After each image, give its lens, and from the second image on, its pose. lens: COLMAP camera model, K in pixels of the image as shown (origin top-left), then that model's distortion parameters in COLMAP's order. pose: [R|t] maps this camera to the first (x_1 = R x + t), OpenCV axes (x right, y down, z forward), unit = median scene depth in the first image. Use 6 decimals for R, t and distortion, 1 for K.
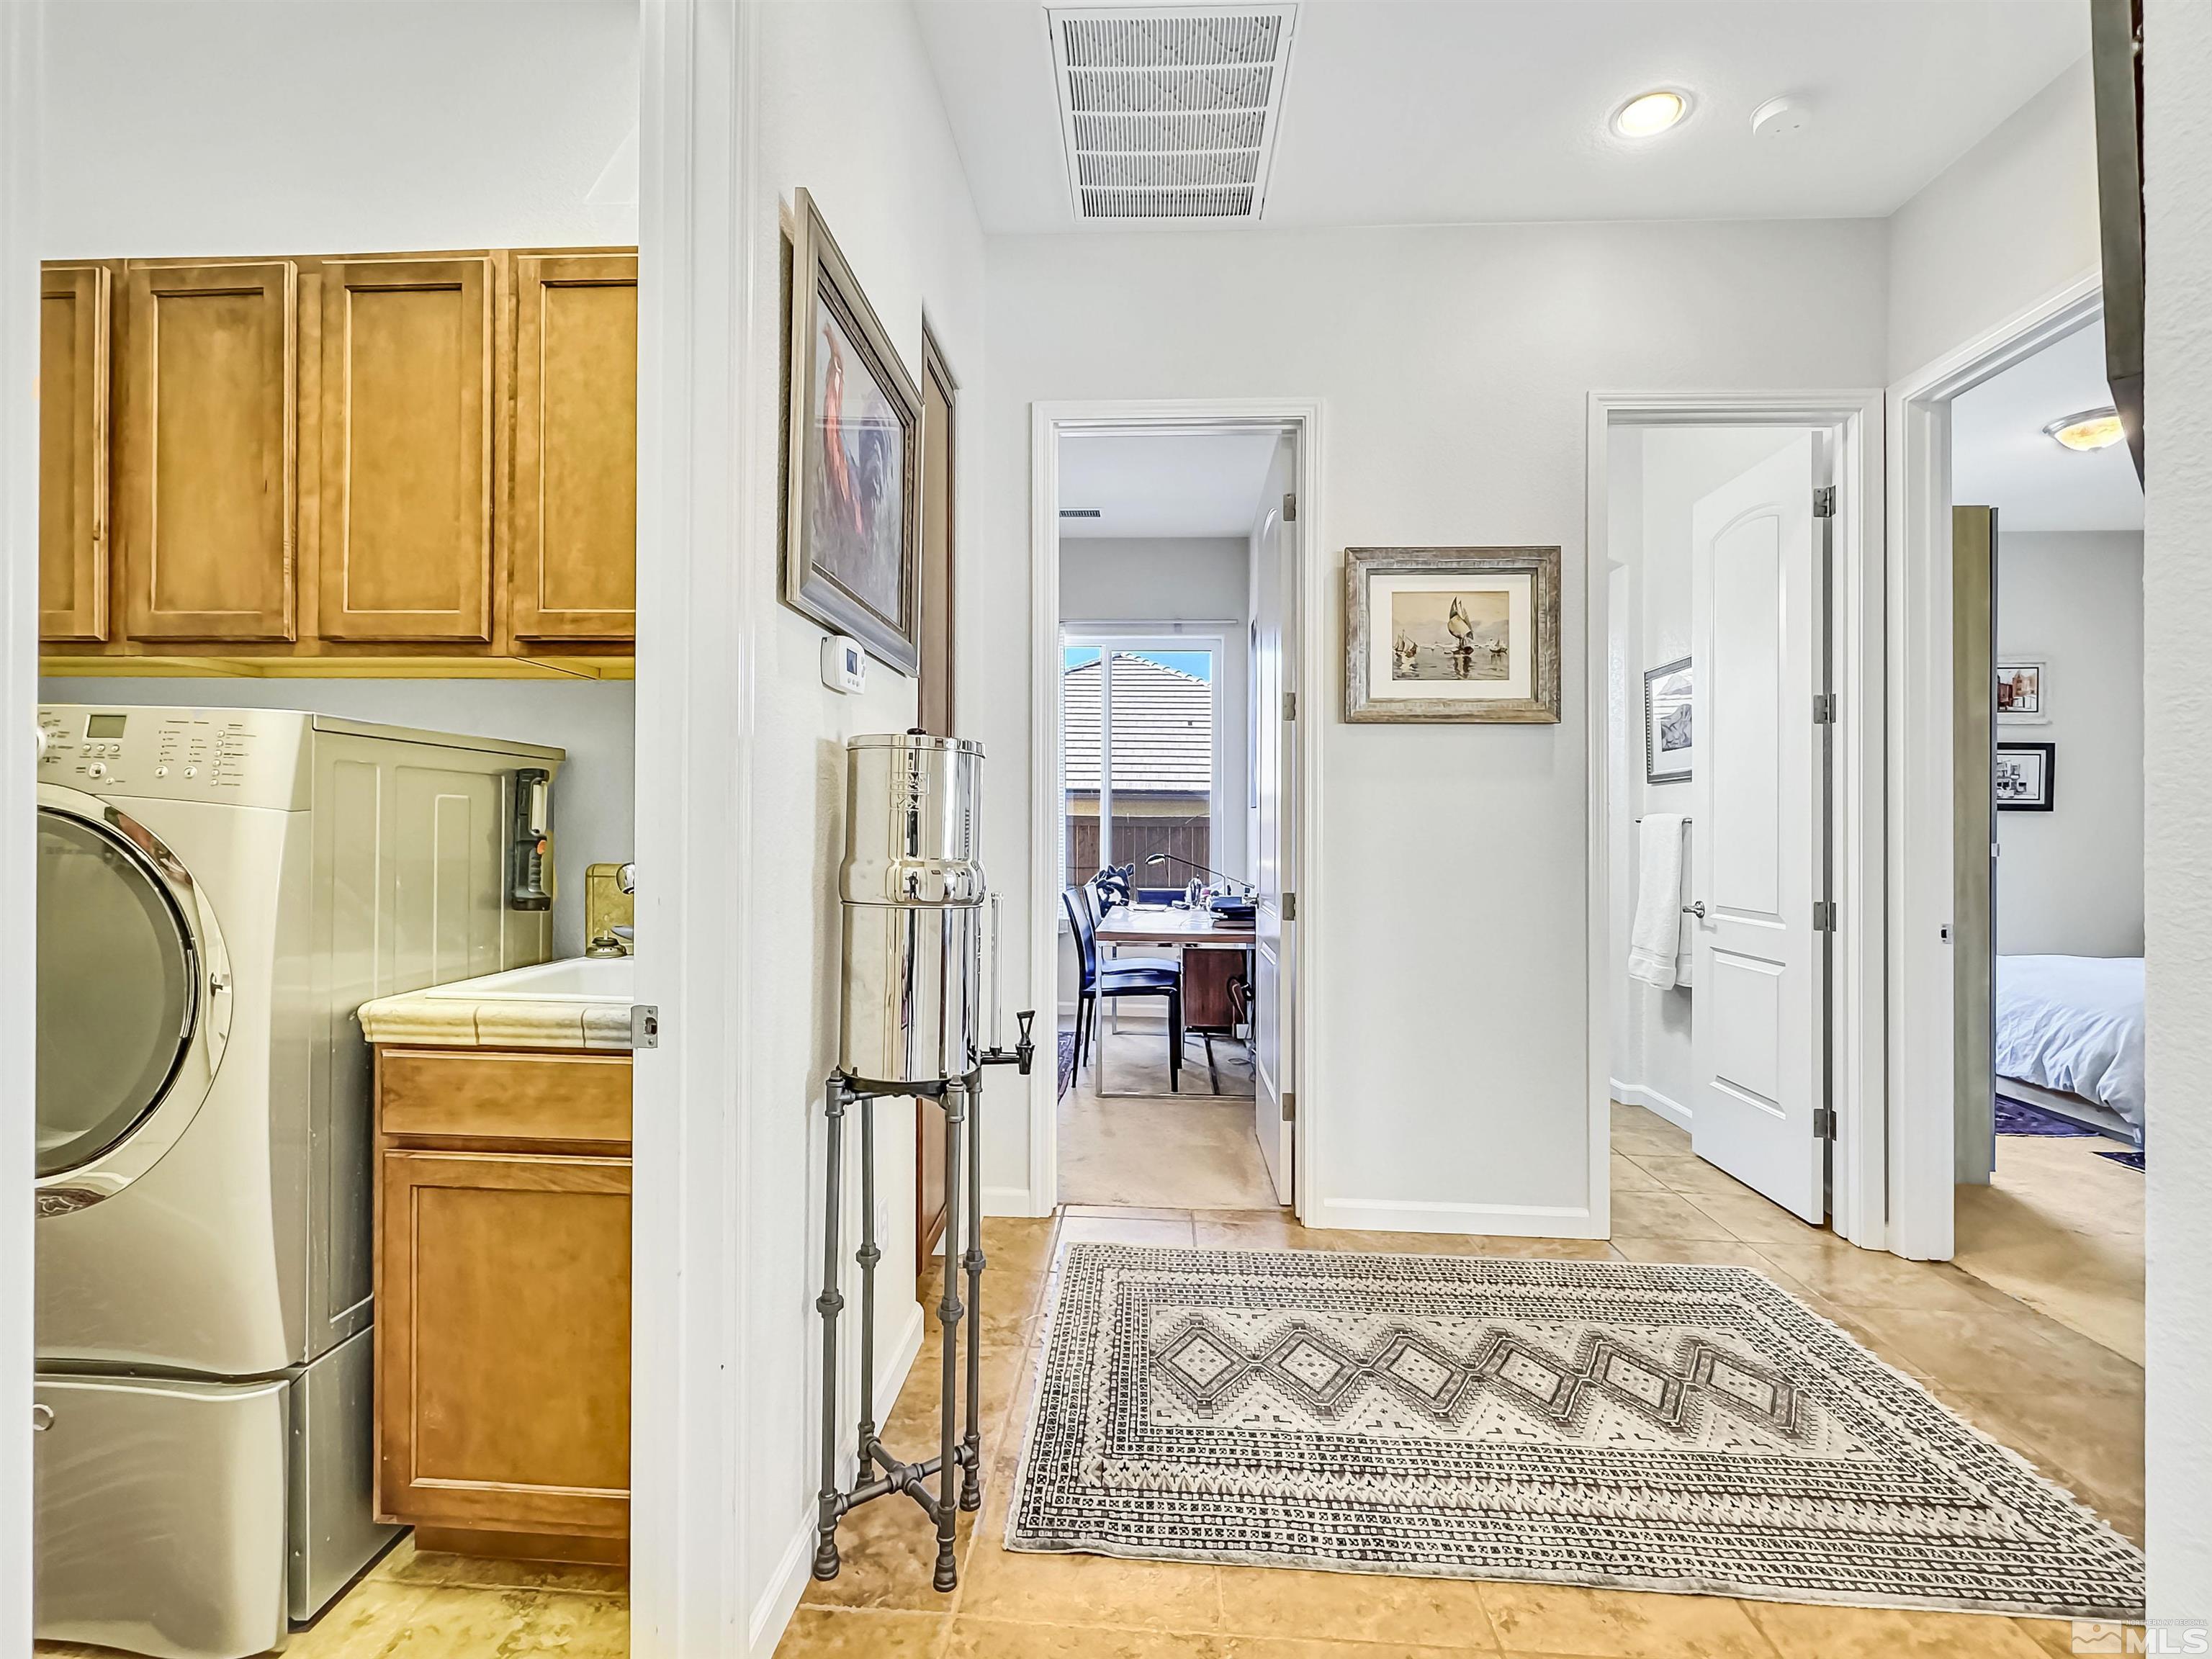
lens RADIAL K [[1069.0, 0, 1096.0], [0, 1069.0, 818.2], [0, 0, 1]] dist [-0.001333, -0.000270]
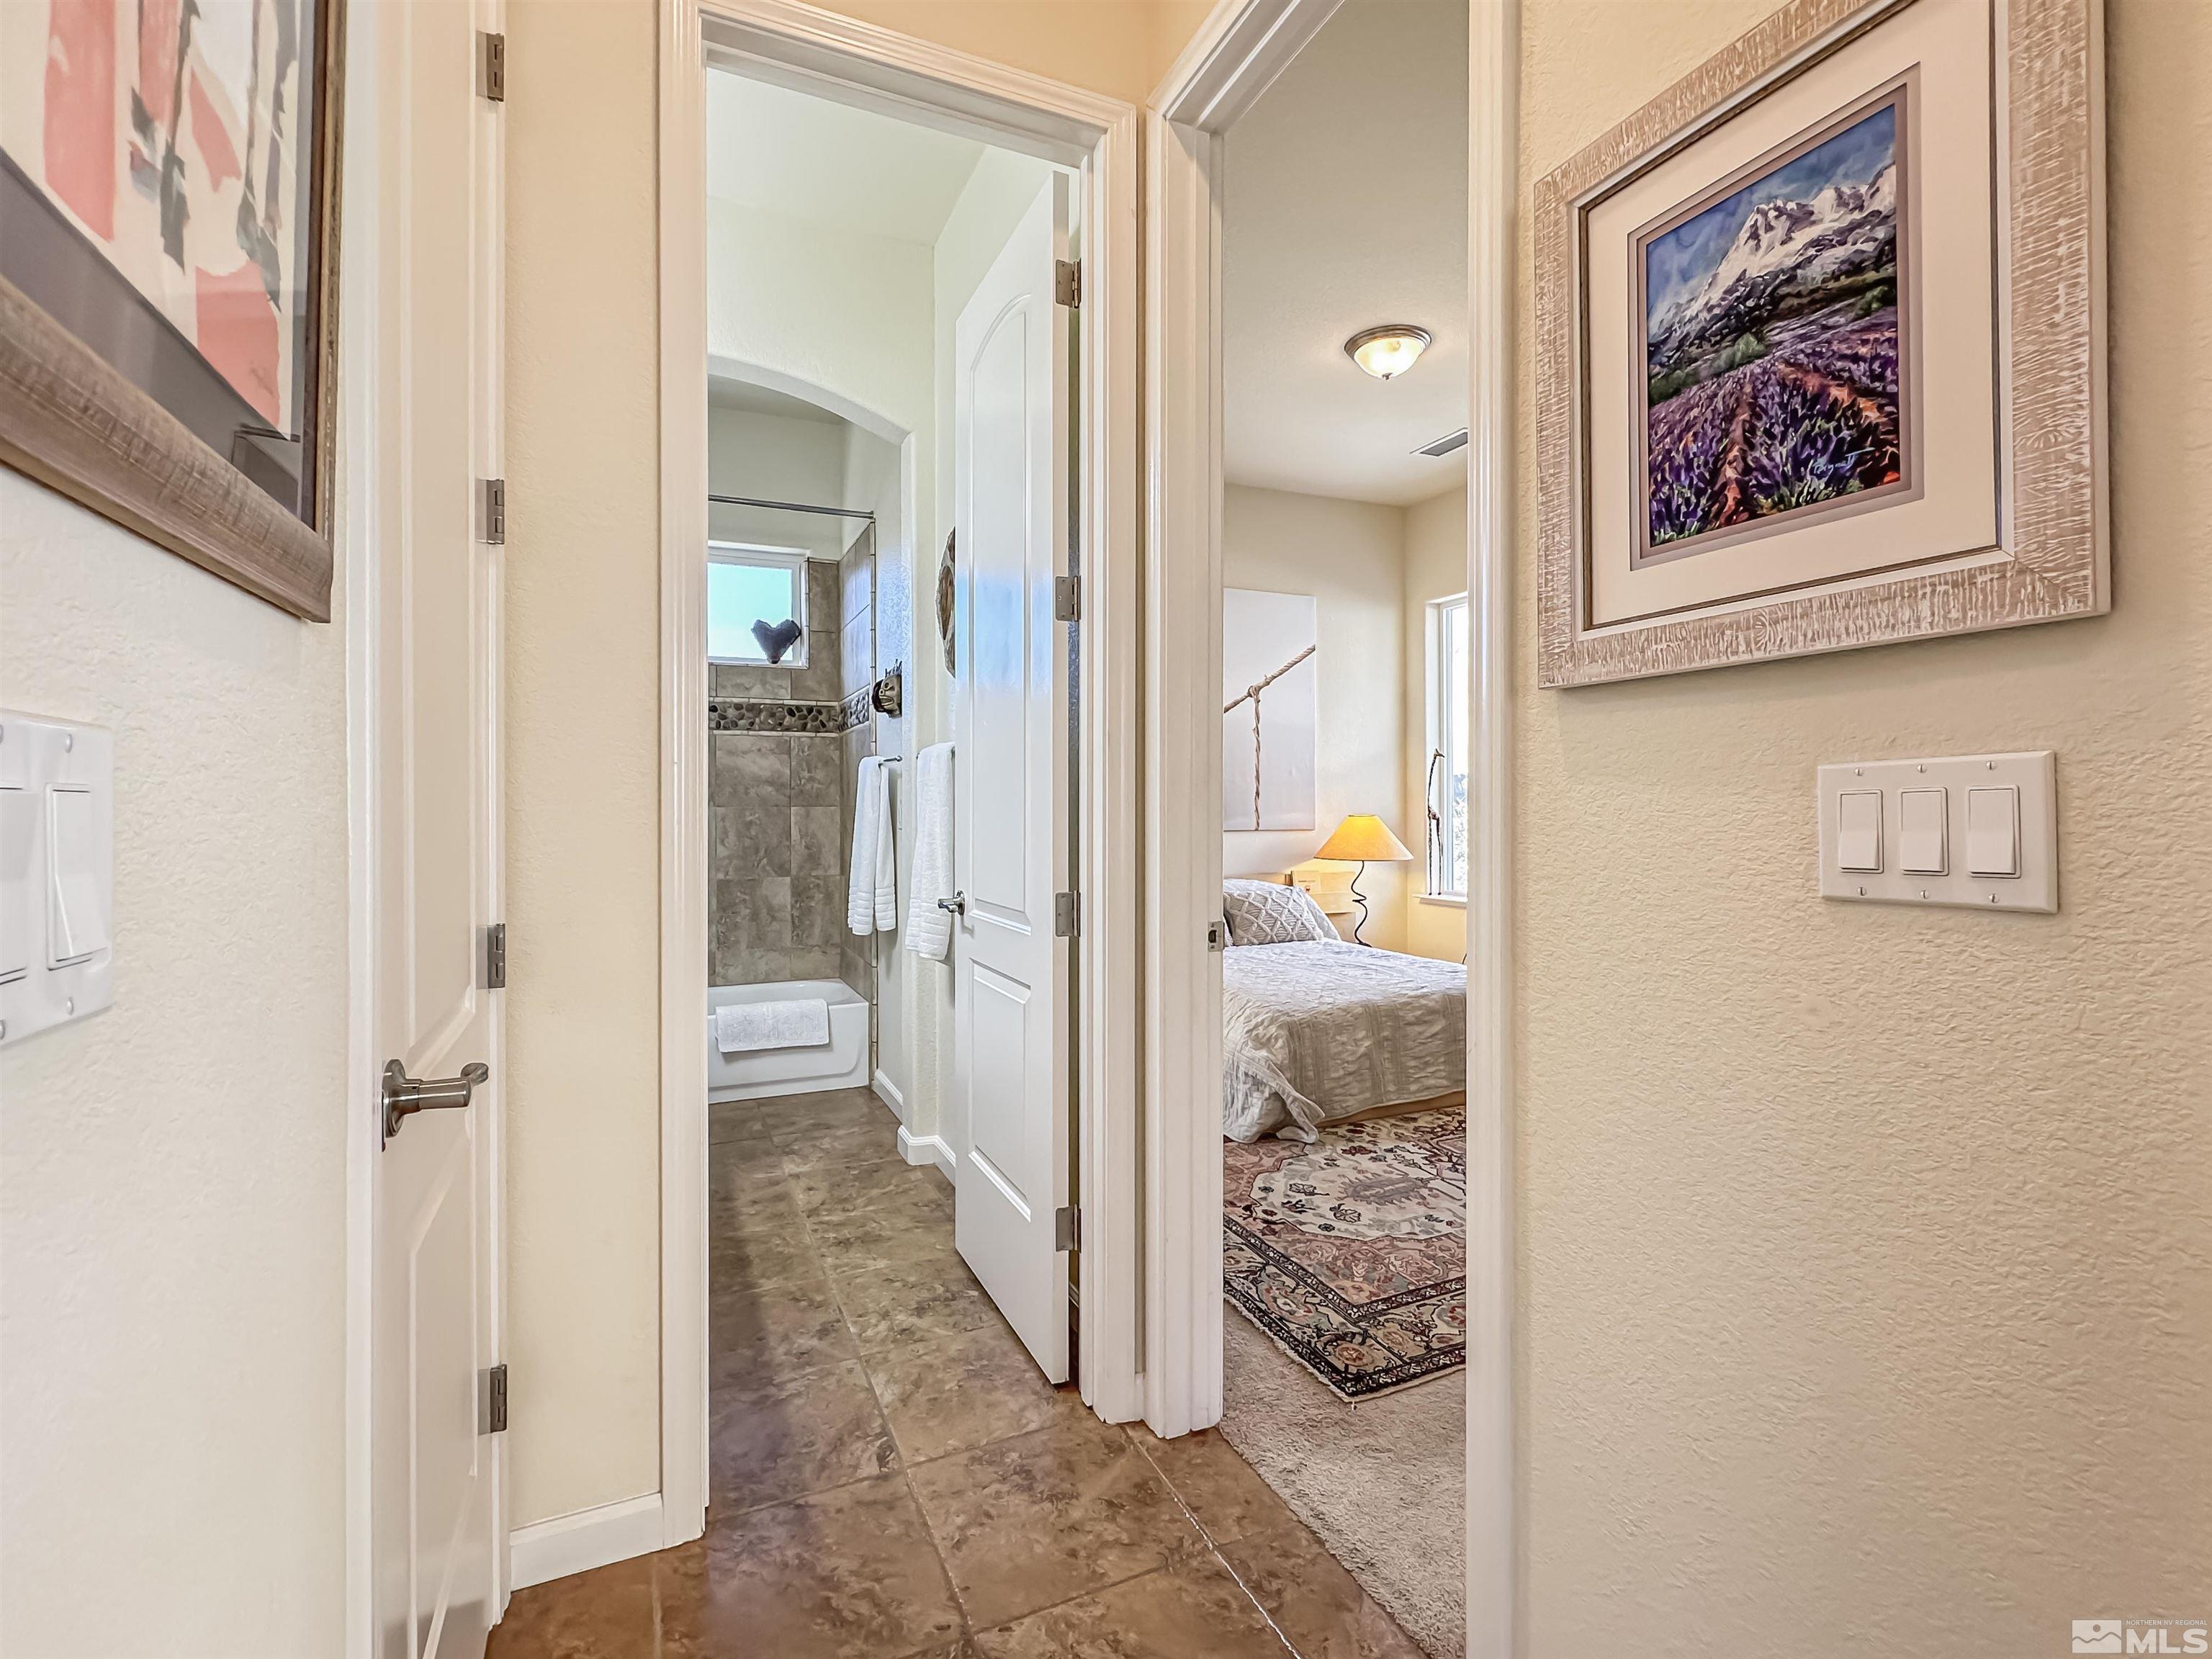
lens RADIAL K [[1033.8, 0, 1102.2], [0, 1033.8, 818.5], [0, 0, 1]] dist [0.000242, 0.000574]
pose [[0.876272, -0.005644, 0.481784, 0.392880], [0.001306, 0.999956, 0.009337, 0.027212], [-0.481816, -0.007553, 0.876240, 0.432713]]
